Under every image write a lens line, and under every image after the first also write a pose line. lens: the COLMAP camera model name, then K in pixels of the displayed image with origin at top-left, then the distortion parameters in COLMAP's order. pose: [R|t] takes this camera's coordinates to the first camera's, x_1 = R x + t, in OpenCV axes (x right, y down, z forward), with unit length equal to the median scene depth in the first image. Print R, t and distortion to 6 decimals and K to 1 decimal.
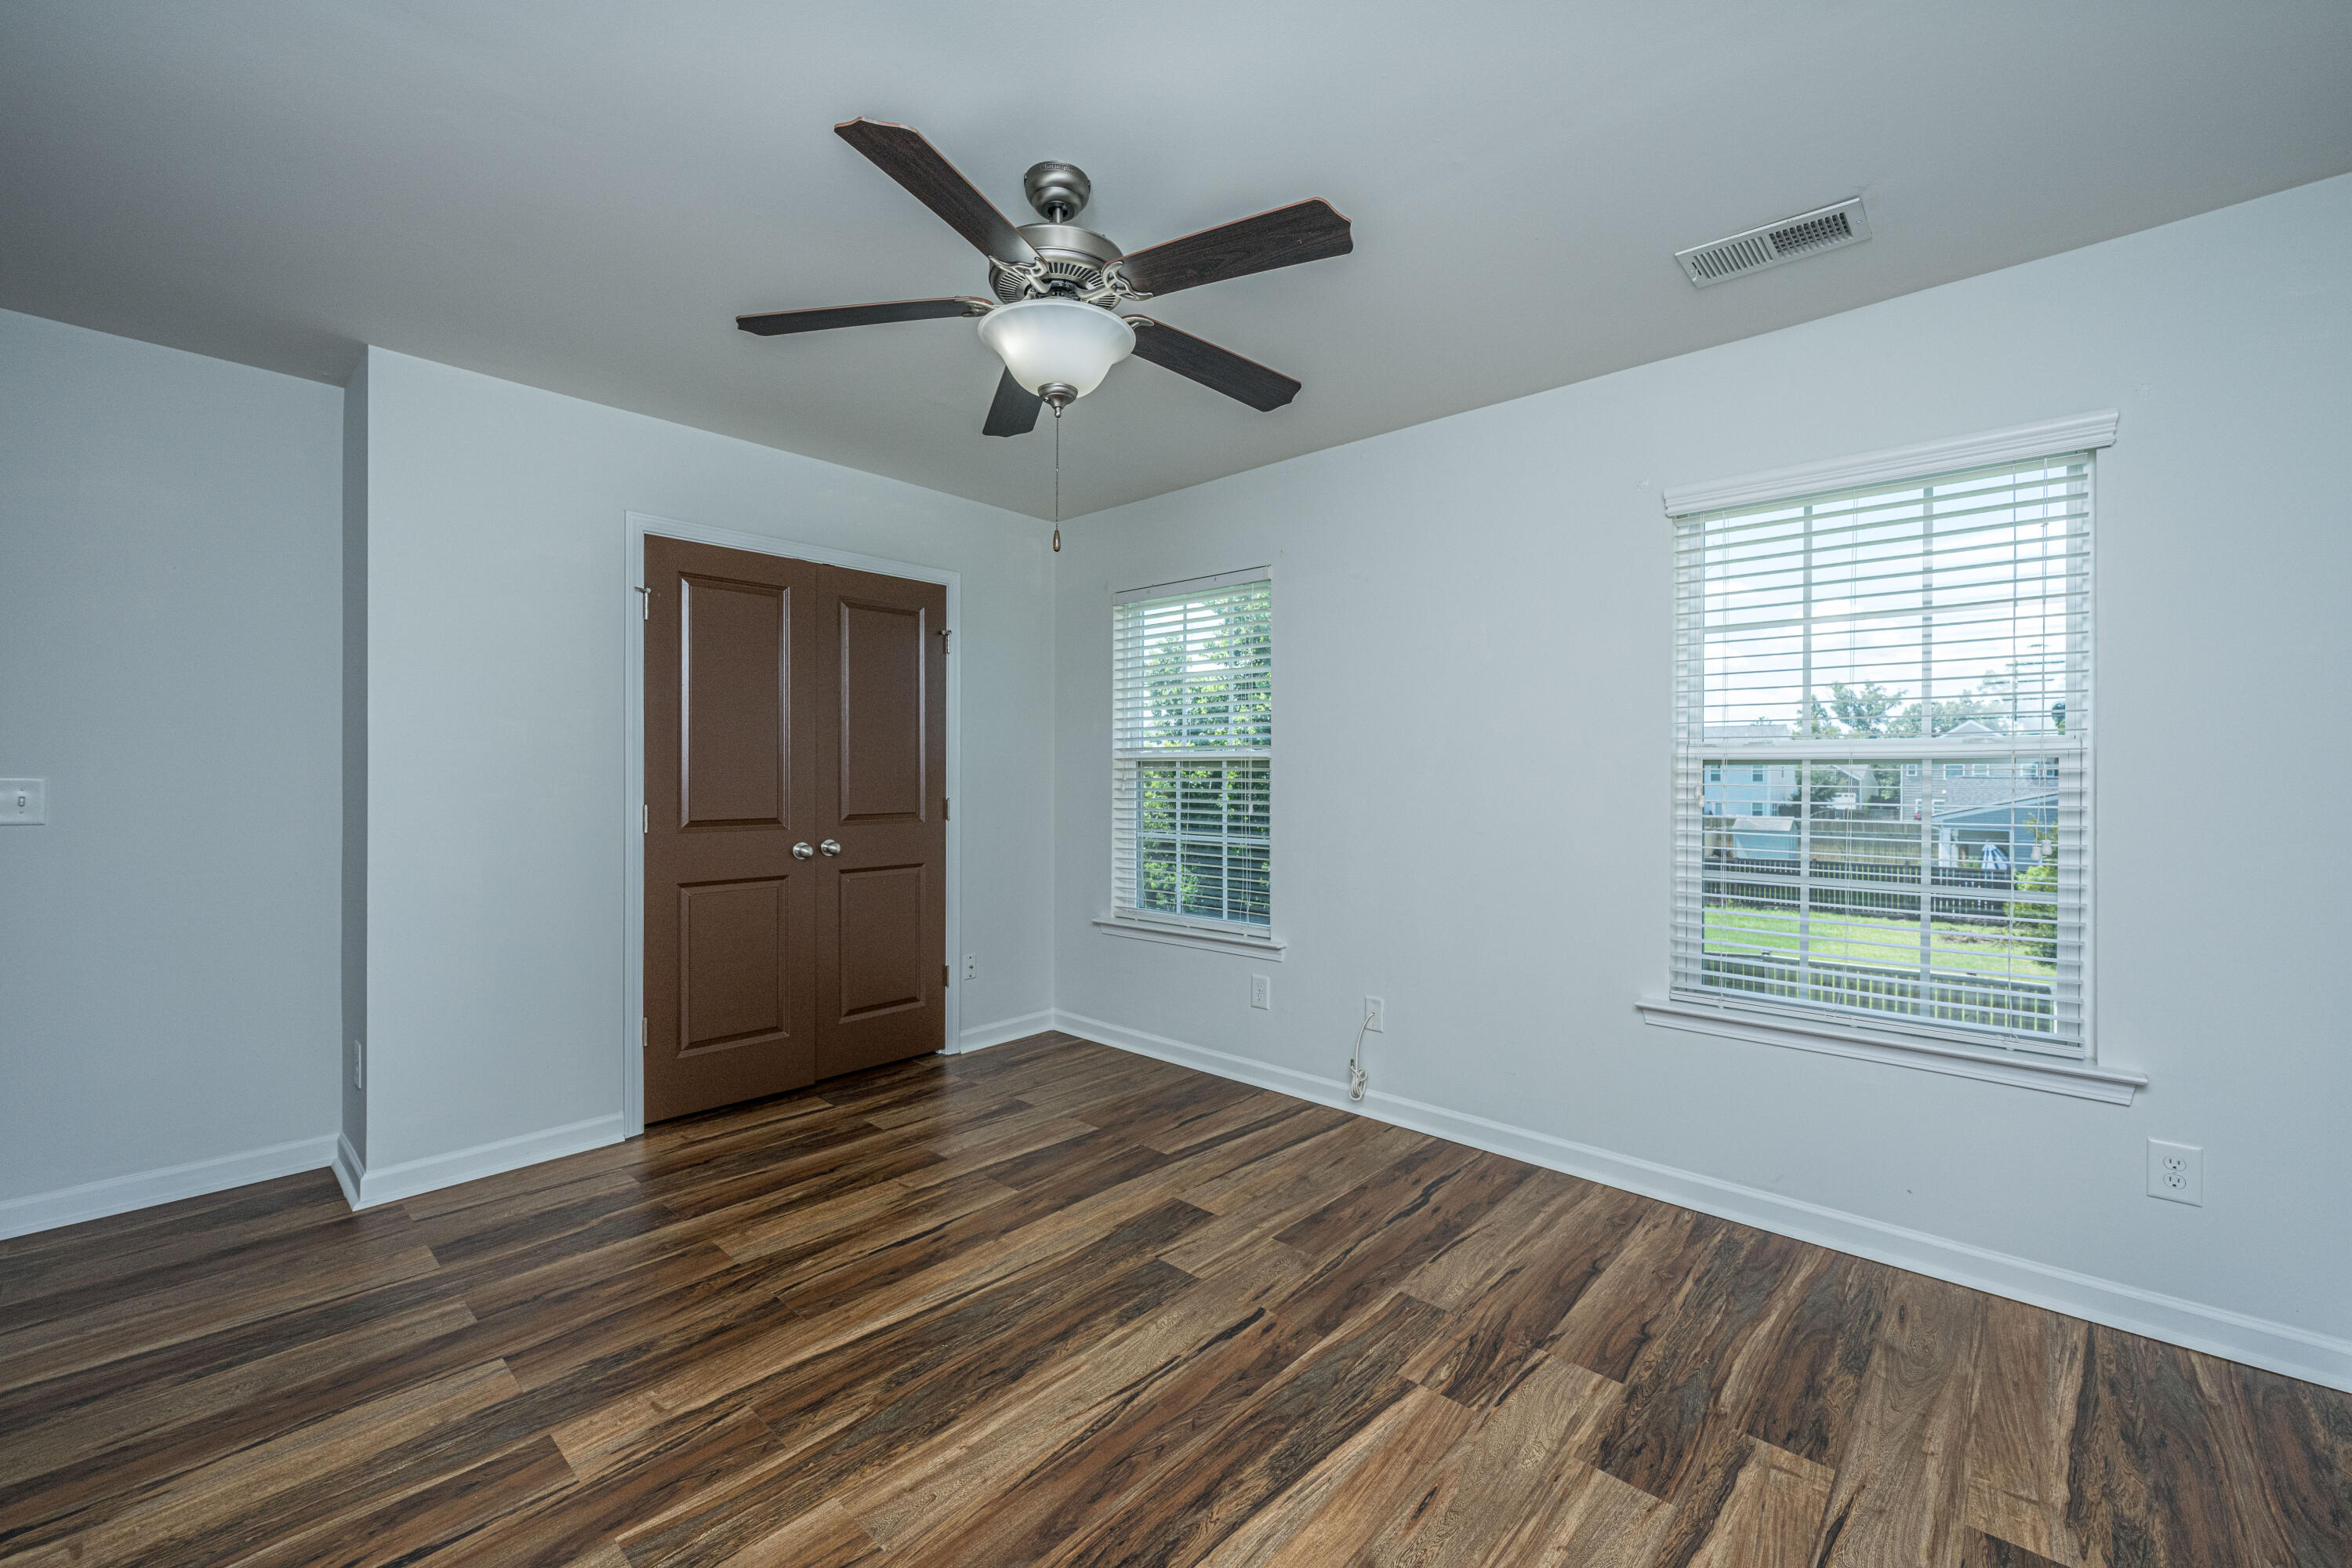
lens RADIAL K [[958.6, 0, 1185.7], [0, 958.6, 763.6], [0, 0, 1]] dist [0.001524, -0.000568]
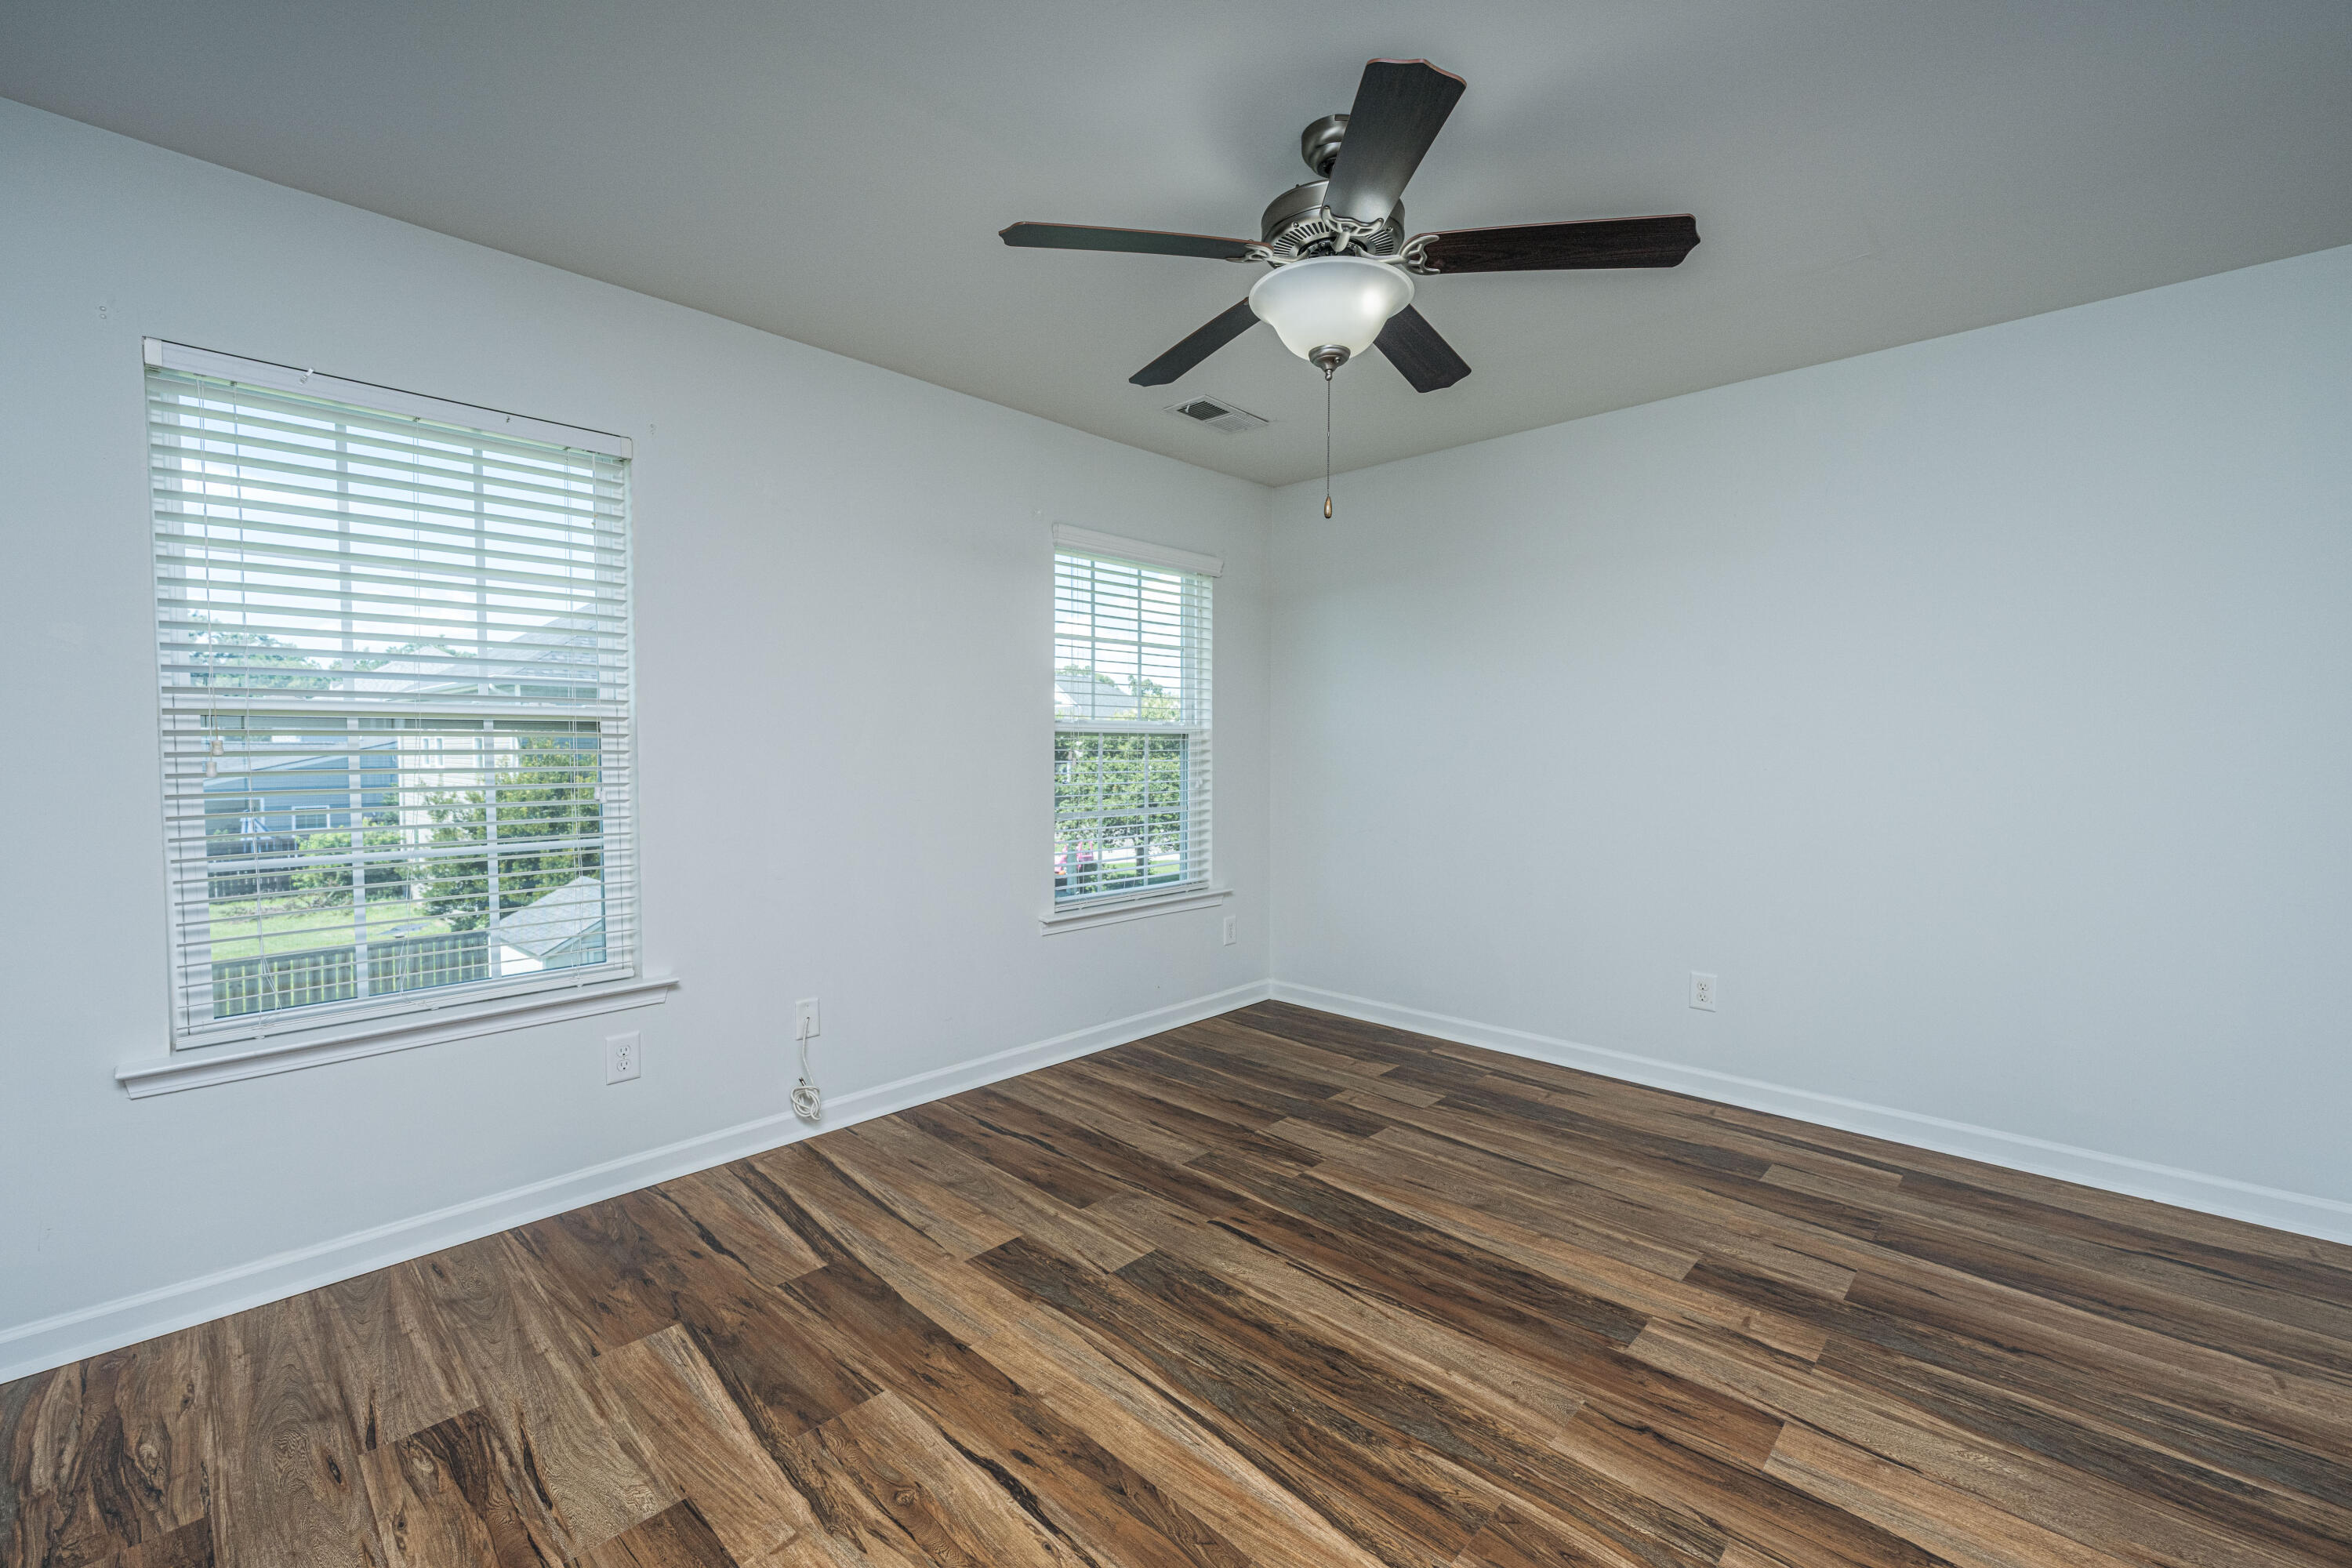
lens RADIAL K [[958.6, 0, 1146.4], [0, 958.6, 821.1], [0, 0, 1]] dist [0.001524, -0.000568]
pose [[0.042252, -0.081556, 0.995773, -0.923666], [-0.014314, 0.996511, 0.082224, 0.007281], [-0.999004, -0.017727, 0.040937, 0.950504]]
